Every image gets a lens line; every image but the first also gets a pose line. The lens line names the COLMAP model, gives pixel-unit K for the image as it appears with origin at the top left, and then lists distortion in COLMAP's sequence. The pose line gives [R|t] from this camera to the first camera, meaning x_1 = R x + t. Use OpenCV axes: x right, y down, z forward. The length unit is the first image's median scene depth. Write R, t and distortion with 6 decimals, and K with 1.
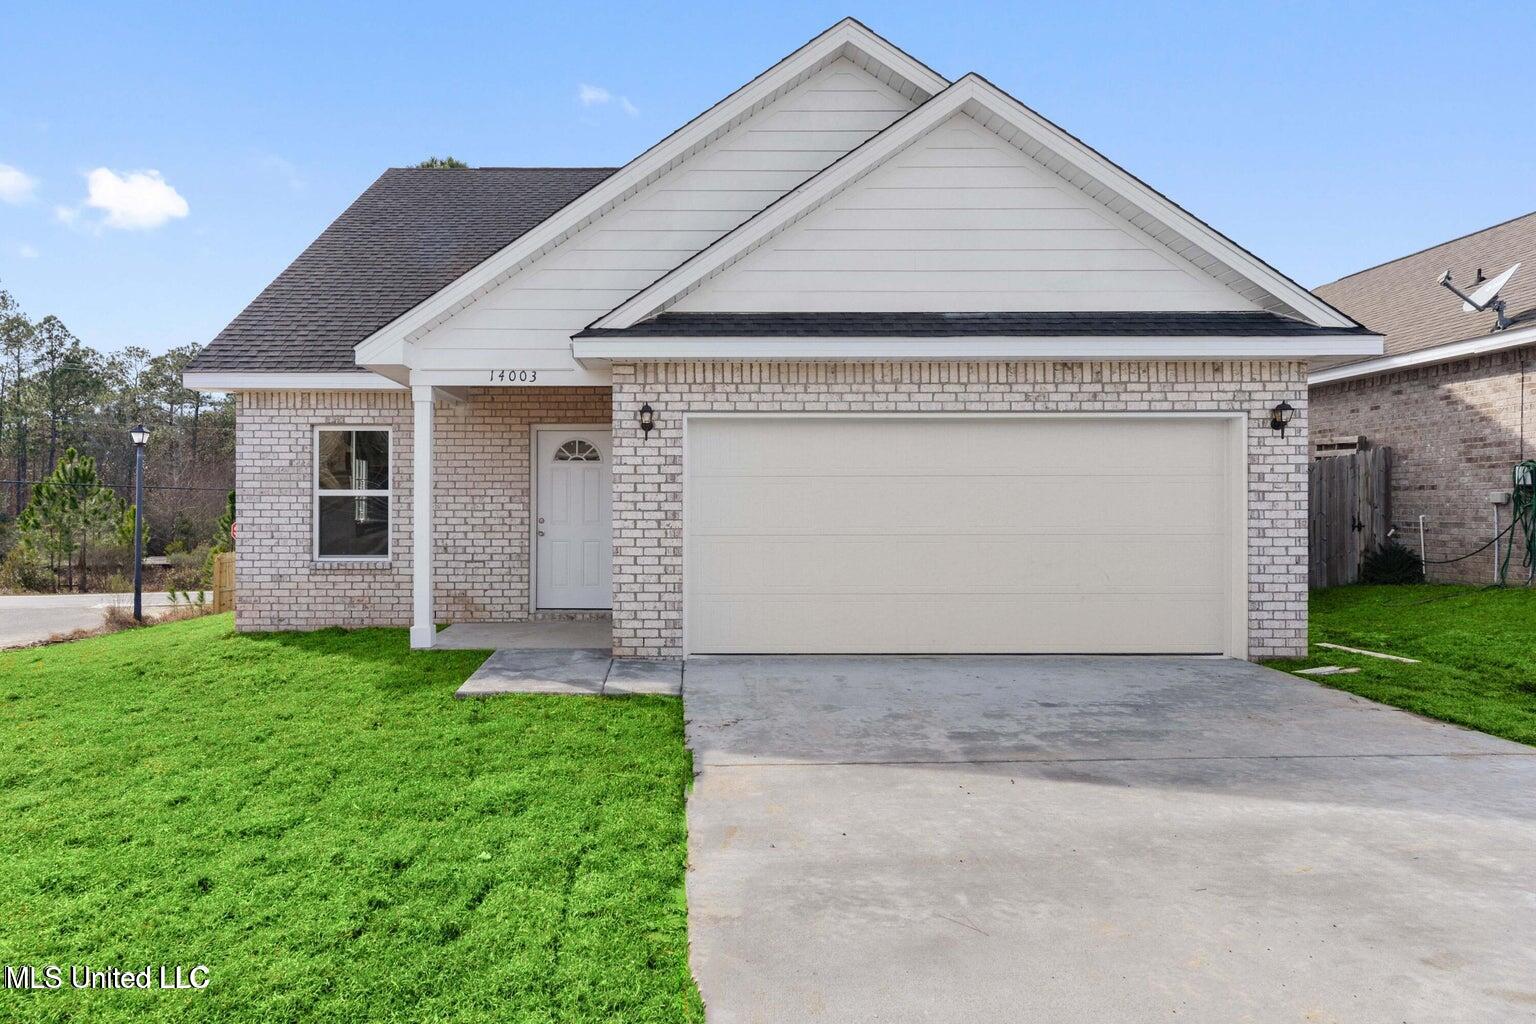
lens RADIAL K [[958.5, 0, 765.6], [0, 958.5, 499.6], [0, 0, 1]] dist [-0.003993, -0.000239]
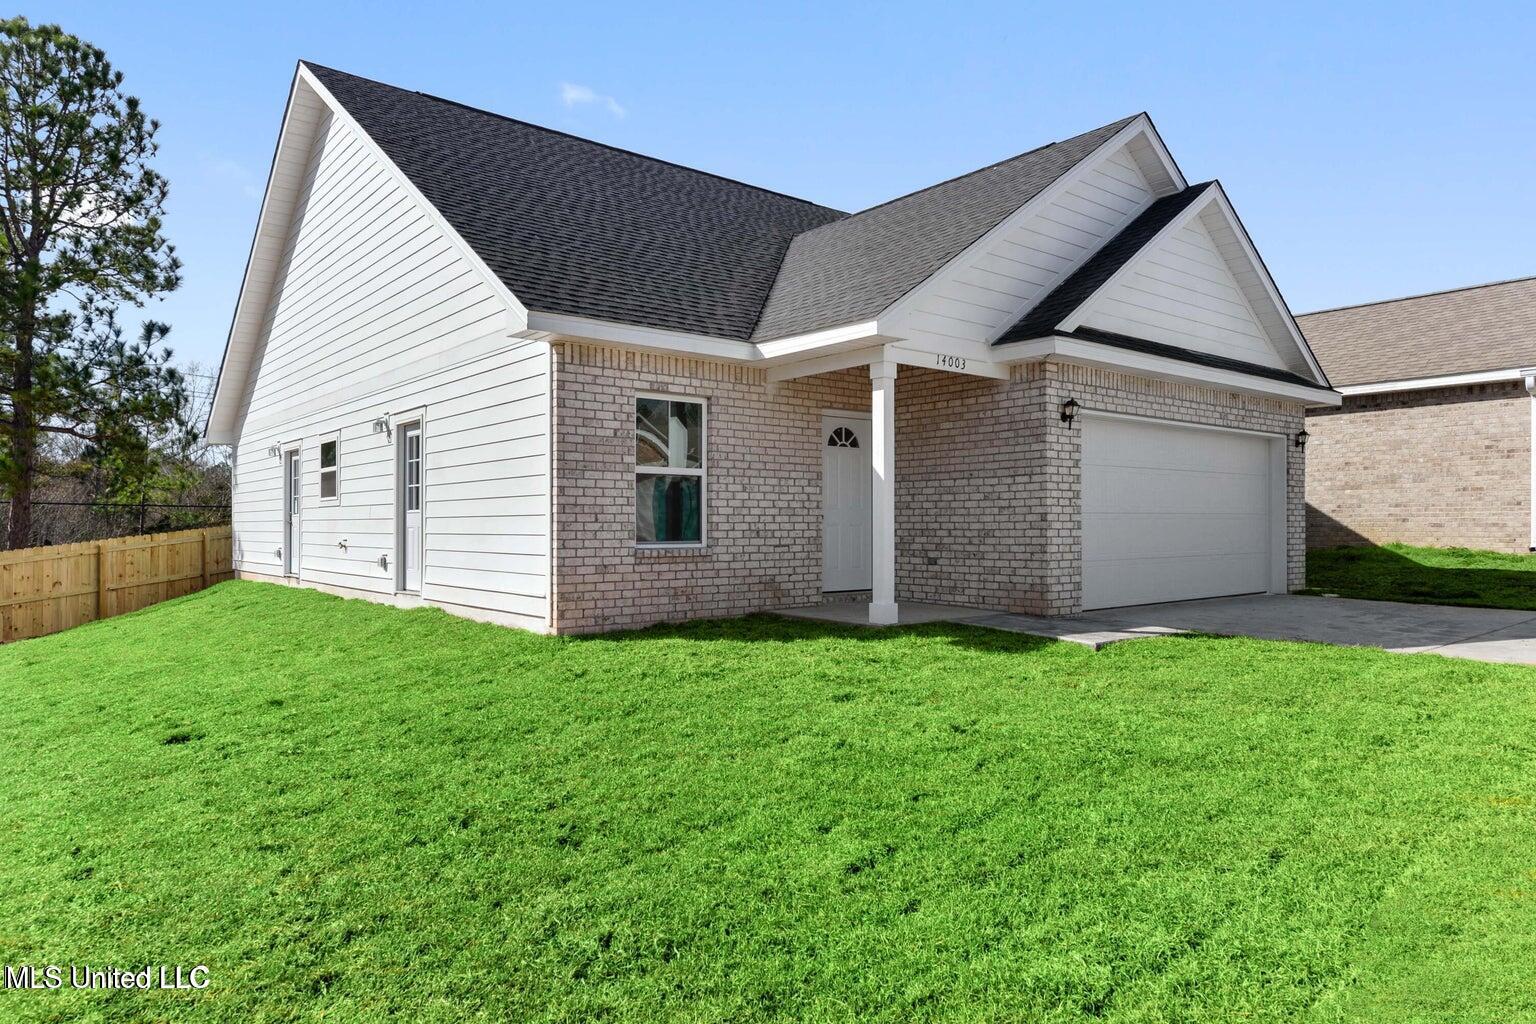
lens RADIAL K [[972.7, 0, 767.7], [0, 972.7, 523.3], [0, 0, 1]] dist [0.004637, 0.000176]
pose [[0.777952, -0.000610, 0.628324, -0.931782], [0.000550, 1.000000, 0.000290, 0.041589], [-0.628324, 0.000120, 0.777952, 0.245476]]
